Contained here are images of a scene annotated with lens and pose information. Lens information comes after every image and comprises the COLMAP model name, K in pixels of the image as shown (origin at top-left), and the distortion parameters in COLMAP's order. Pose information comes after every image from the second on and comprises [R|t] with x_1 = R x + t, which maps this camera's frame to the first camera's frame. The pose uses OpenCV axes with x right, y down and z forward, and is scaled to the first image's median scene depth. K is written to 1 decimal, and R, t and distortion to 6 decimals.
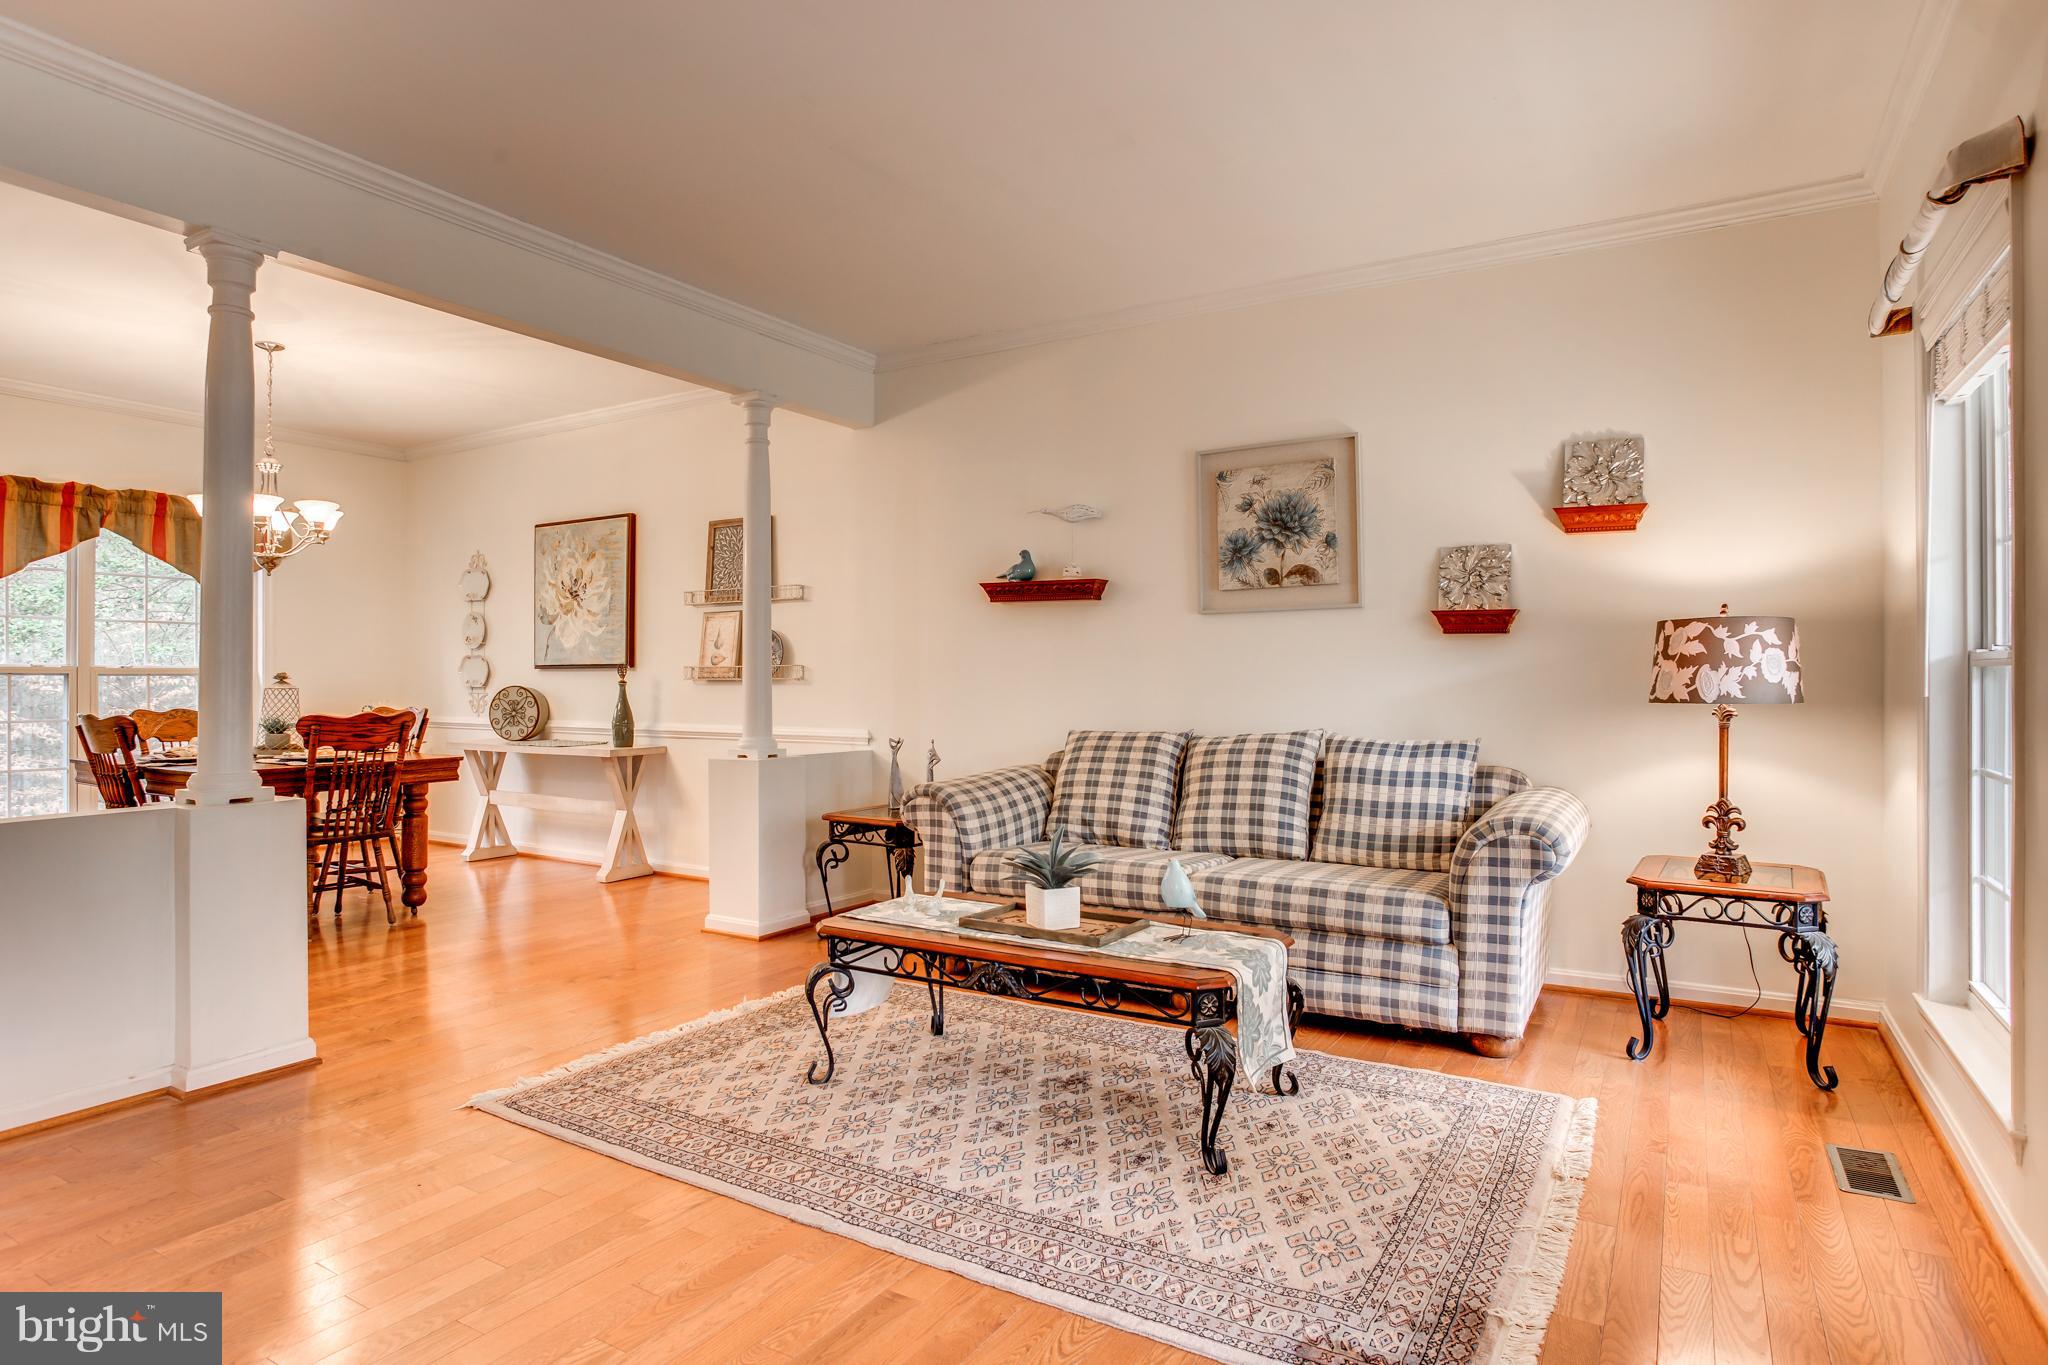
lens RADIAL K [[1132.5, 0, 1006.5], [0, 1132.5, 674.9], [0, 0, 1]] dist [-0.047573, 0.023696]
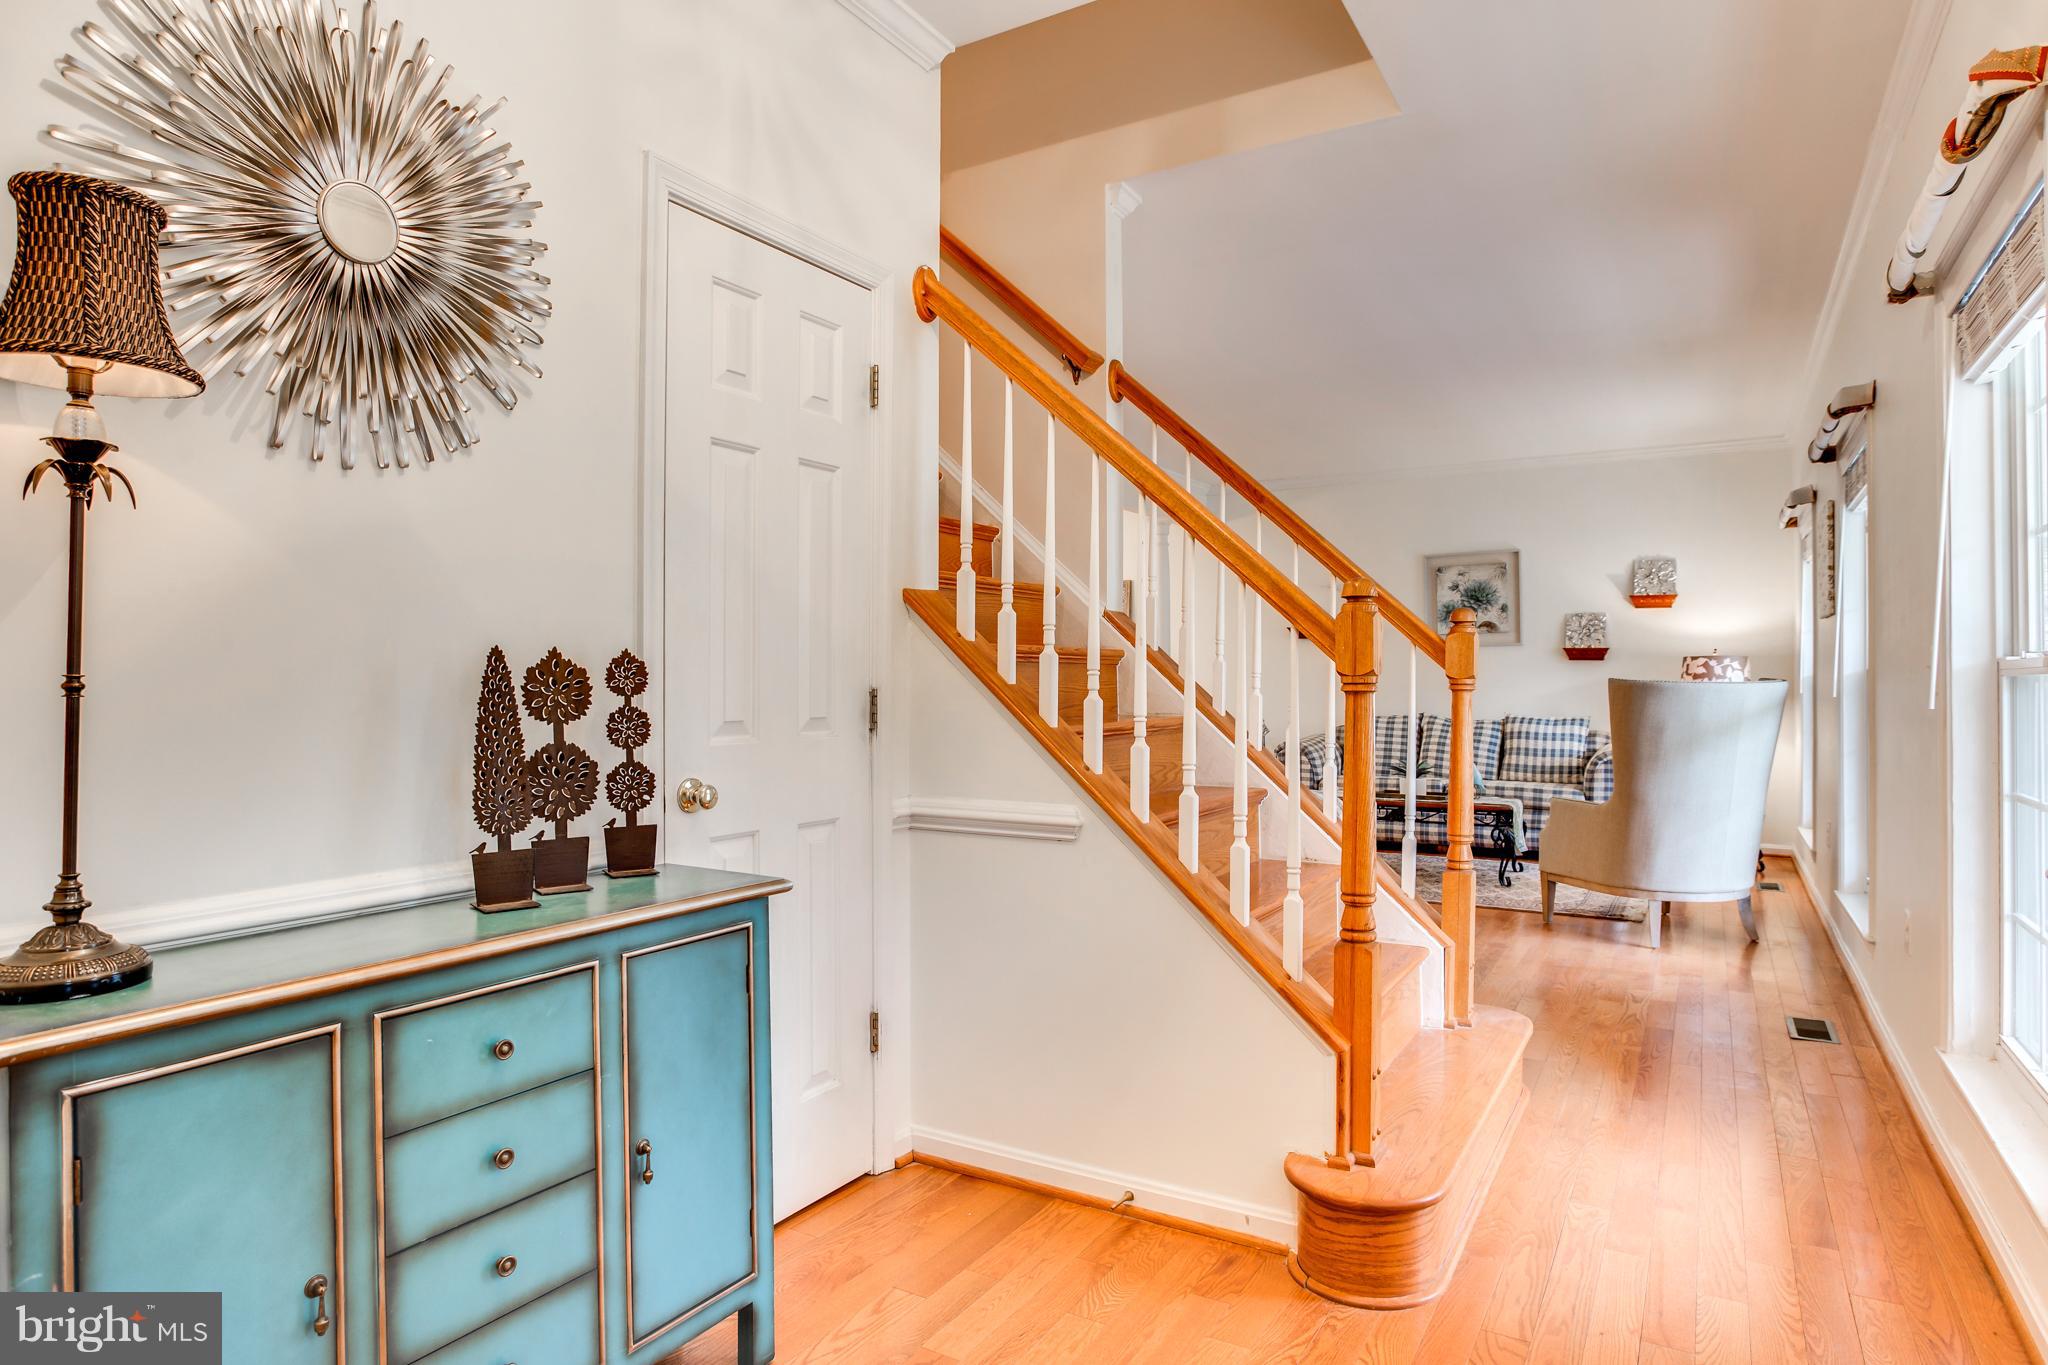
lens RADIAL K [[1161.7, 0, 1022.4], [0, 1161.7, 690.0], [0, 0, 1]] dist [-0.041654, -0.002147]
pose [[0.999863, 0.002455, 0.016365, -0.568740], [-0.002585, 0.999965, 0.007942, -0.000334], [-0.016345, -0.007983, 0.999835, -0.926636]]
